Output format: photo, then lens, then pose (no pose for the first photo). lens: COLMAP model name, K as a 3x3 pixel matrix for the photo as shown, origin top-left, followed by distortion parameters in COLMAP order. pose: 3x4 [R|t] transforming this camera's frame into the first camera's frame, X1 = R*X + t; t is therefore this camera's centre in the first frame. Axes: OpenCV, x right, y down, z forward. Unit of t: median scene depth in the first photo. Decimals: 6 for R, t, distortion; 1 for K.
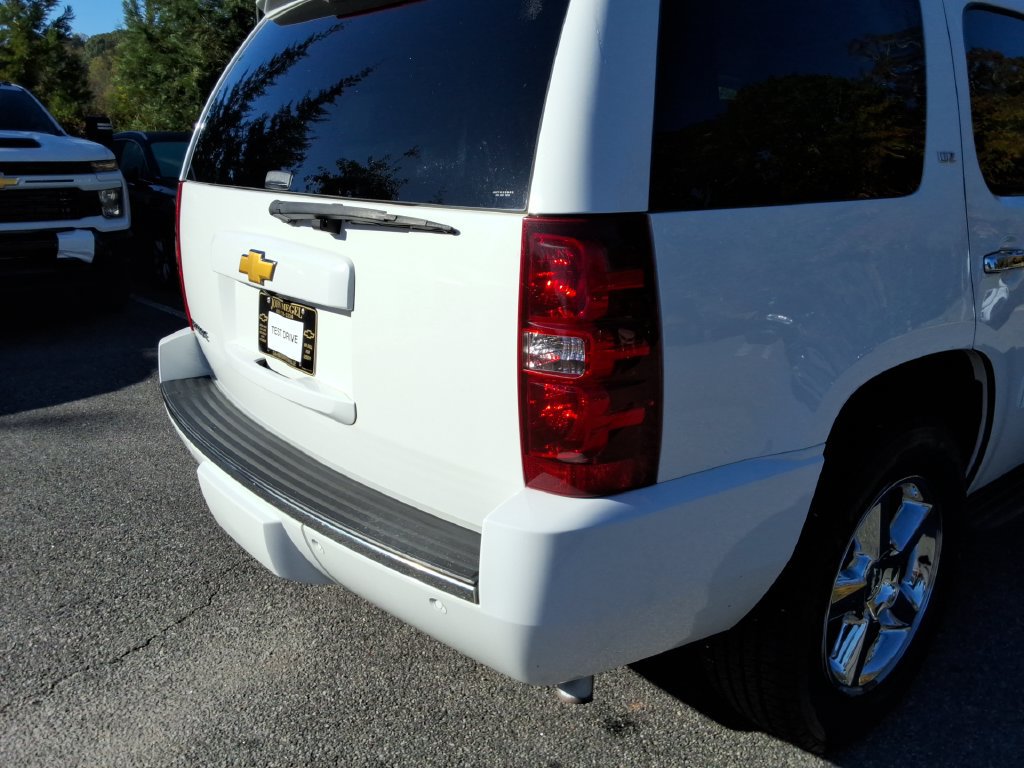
lens RADIAL K [[808.8, 0, 522.9], [0, 808.8, 383.3], [0, 0, 1]] dist [0.089596, -0.128166]
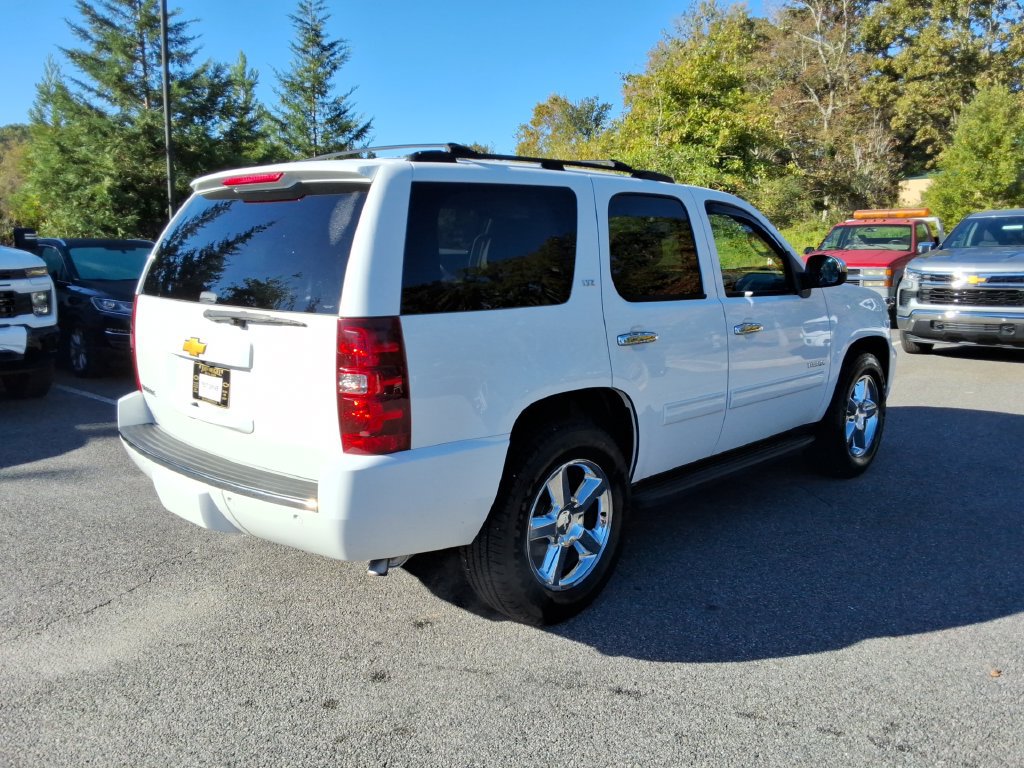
lens RADIAL K [[808.8, 0, 521.9], [0, 808.8, 385.7], [0, 0, 1]] dist [0.089596, -0.128166]
pose [[0.993786, -0.020802, 0.109346, 0.153897], [0.032092, 0.994213, -0.102523, 0.125164], [-0.106580, 0.105395, 0.988702, -0.697753]]
